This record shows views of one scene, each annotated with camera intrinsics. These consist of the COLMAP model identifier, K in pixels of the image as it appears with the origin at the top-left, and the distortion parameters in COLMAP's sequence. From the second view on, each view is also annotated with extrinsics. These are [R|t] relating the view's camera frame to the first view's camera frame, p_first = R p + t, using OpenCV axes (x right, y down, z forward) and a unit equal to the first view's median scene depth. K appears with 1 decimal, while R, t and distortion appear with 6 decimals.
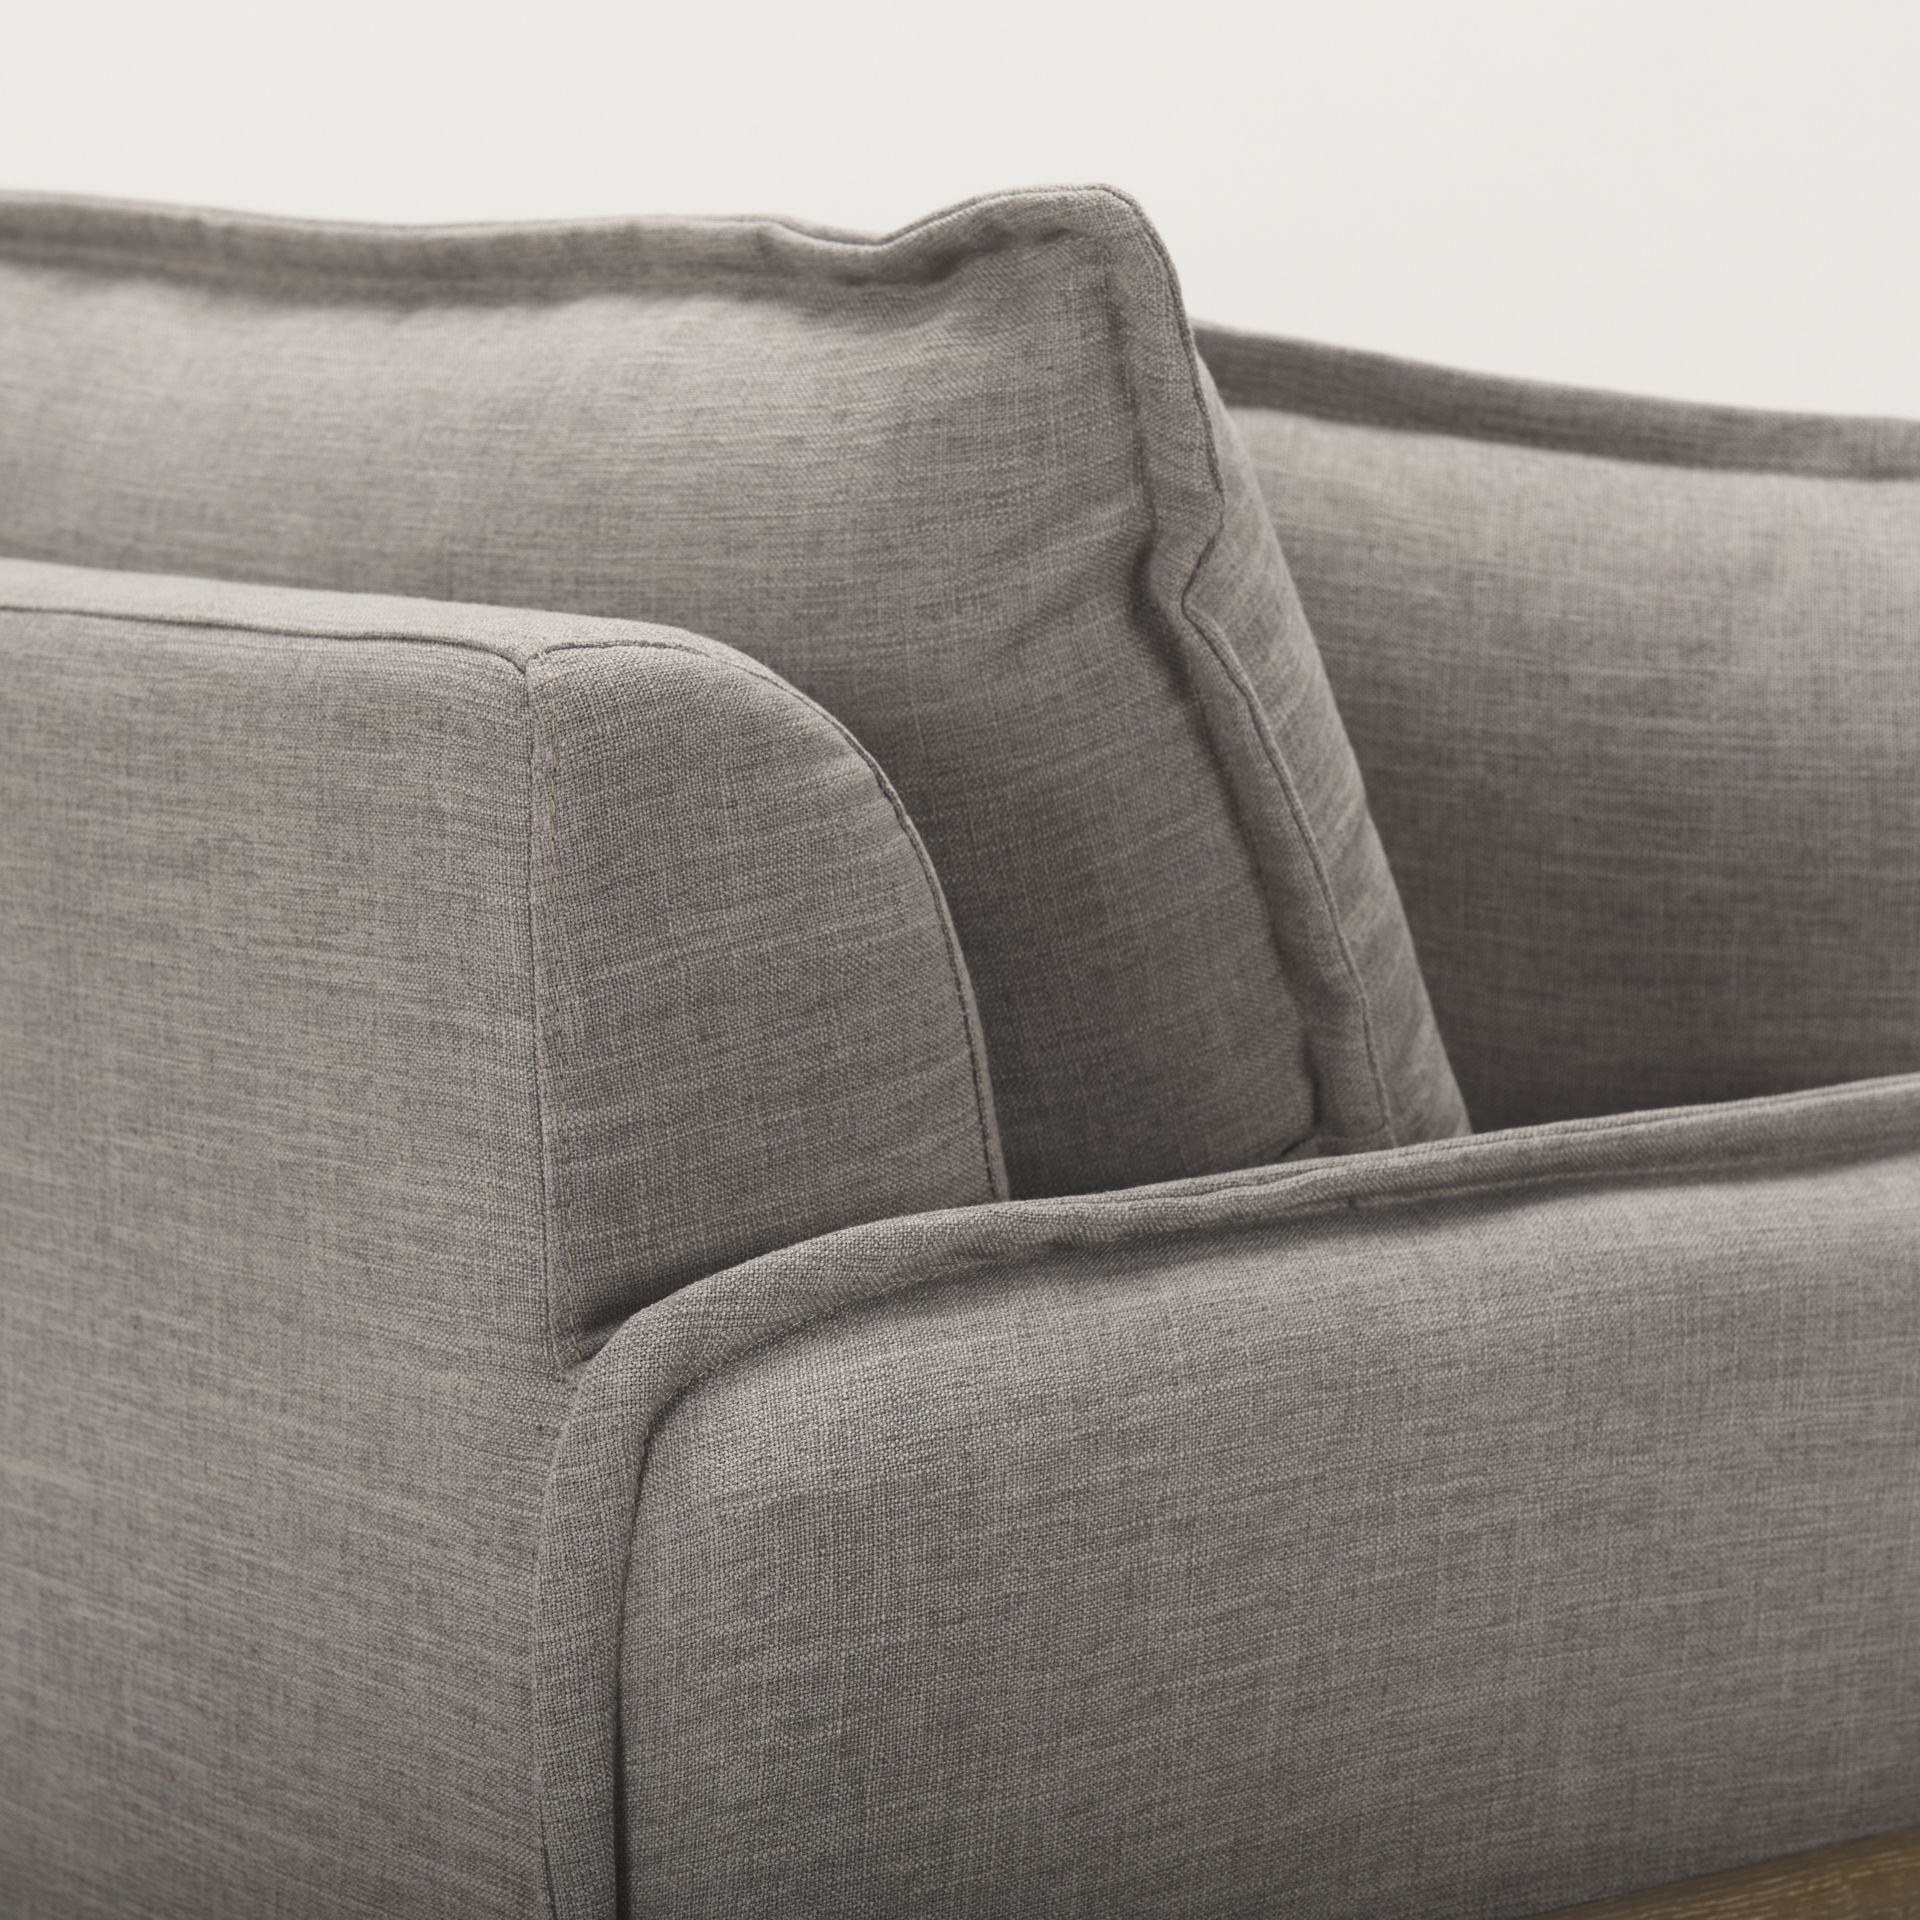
lens RADIAL K [[5740.6, 0, 853.6], [0, 5740.6, 960.1], [0, 0, 1]] dist [0.125964, -0.115711]
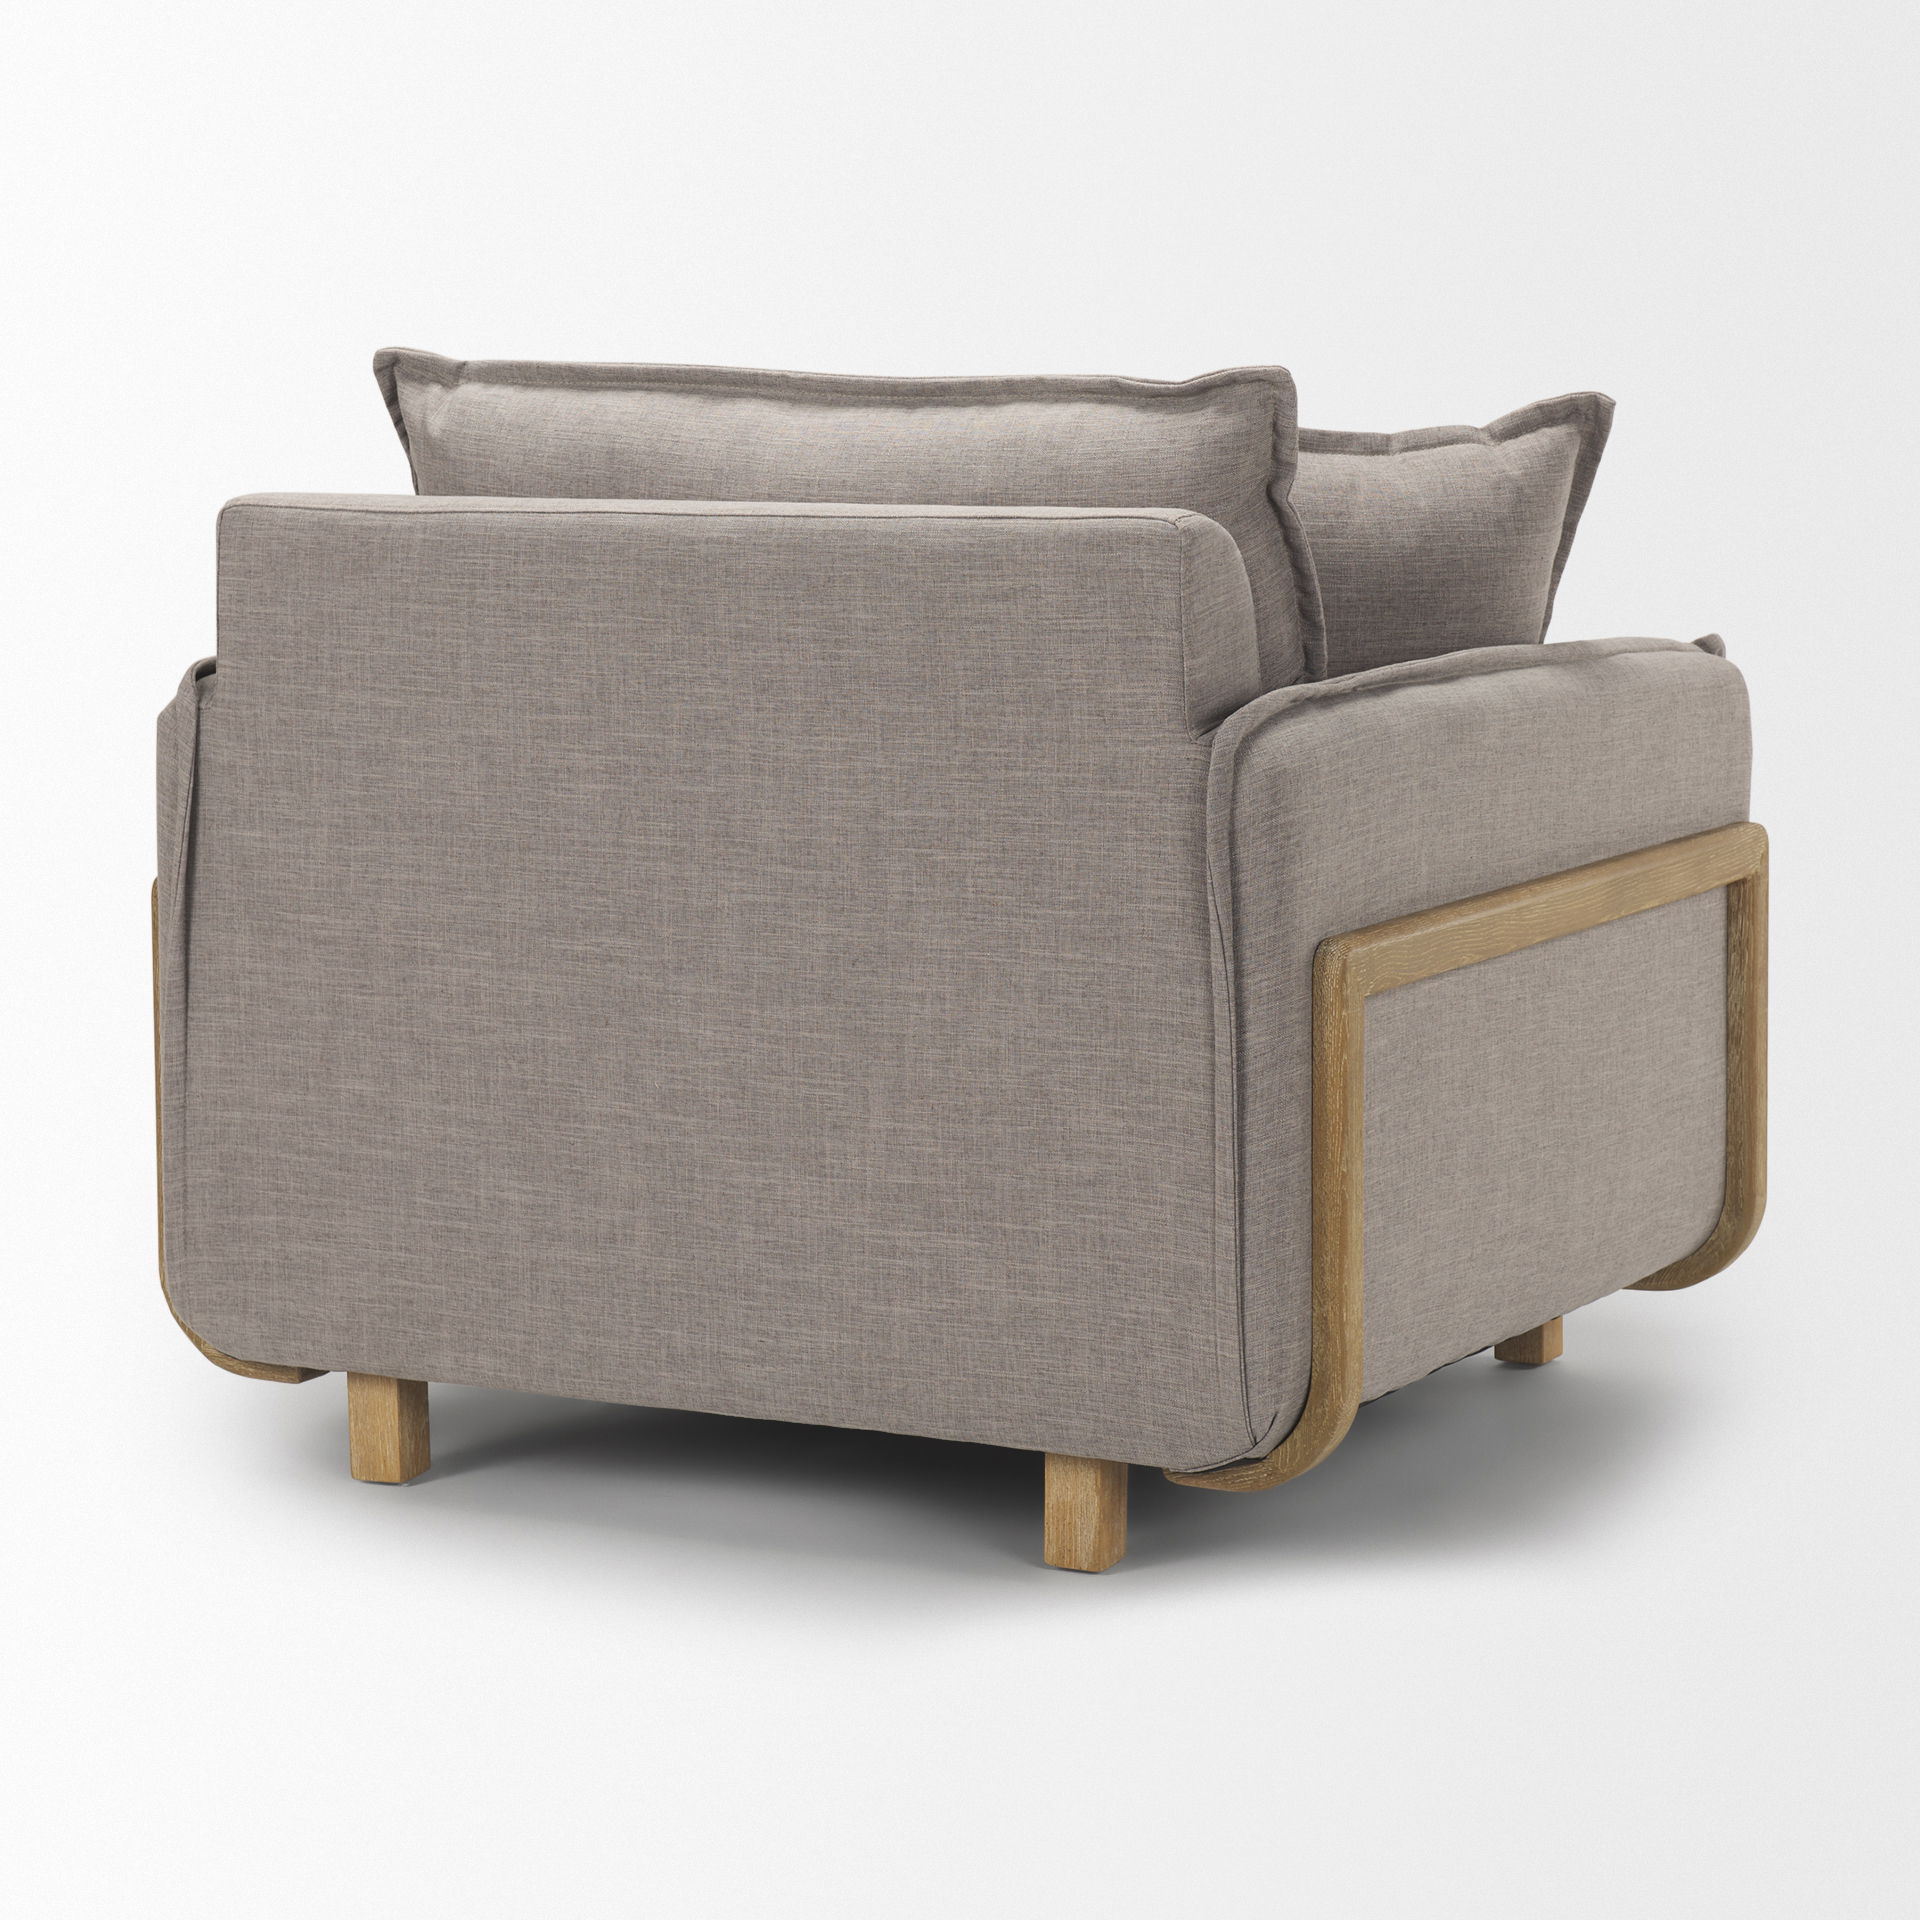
lens RADIAL K [[5432.6, 0, 960.0], [0, 5432.6, 960.0], [0, 0, 1]] dist [0.083013, -0.134000]
pose [[0.913239, -0.068431, 0.401636, -1.359530], [0.064951, 0.997639, 0.022294, 0.113954], [-0.402214, 0.005727, 0.915528, -1.686423]]
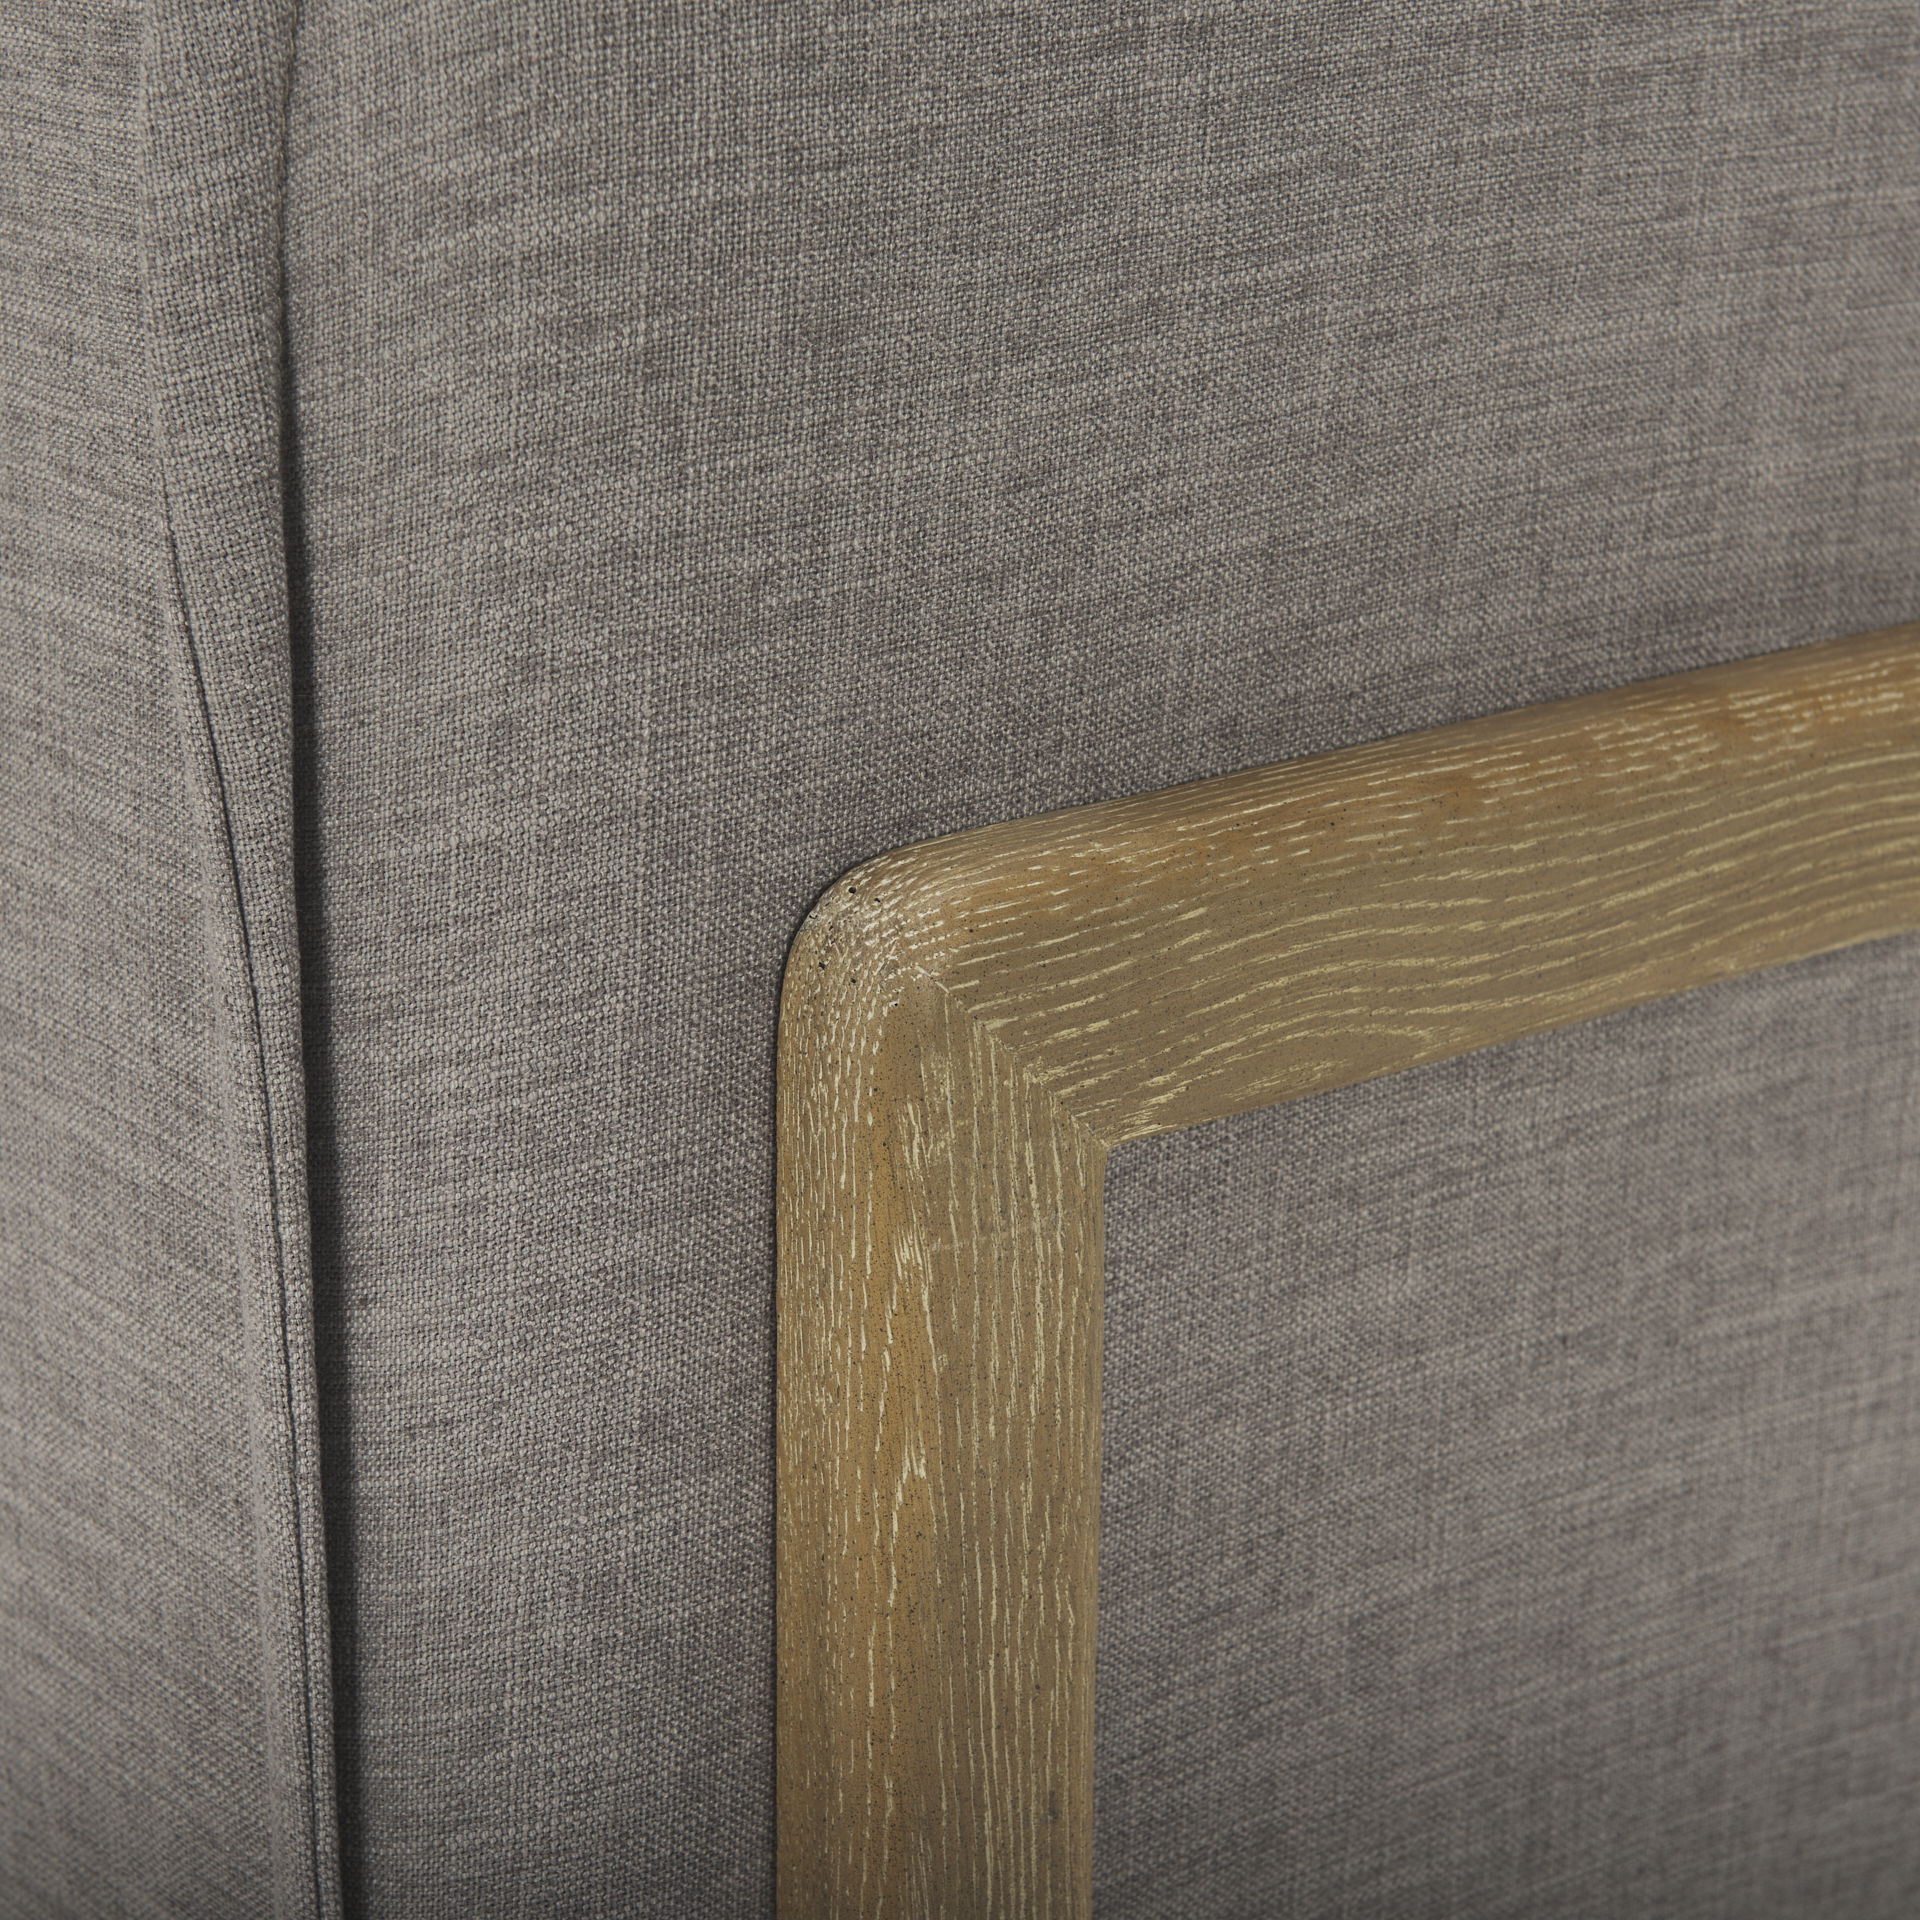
lens RADIAL K [[5631.0, 0, 805.9], [0, 5631.0, 962.2], [0, 0, 1]] dist [0.050670, 0.487154]
pose [[0.999945, -0.008649, 0.005979, 0.010267], [0.007478, 0.984760, 0.173761, 0.089420], [-0.007391, -0.173706, 0.984770, 0.371908]]
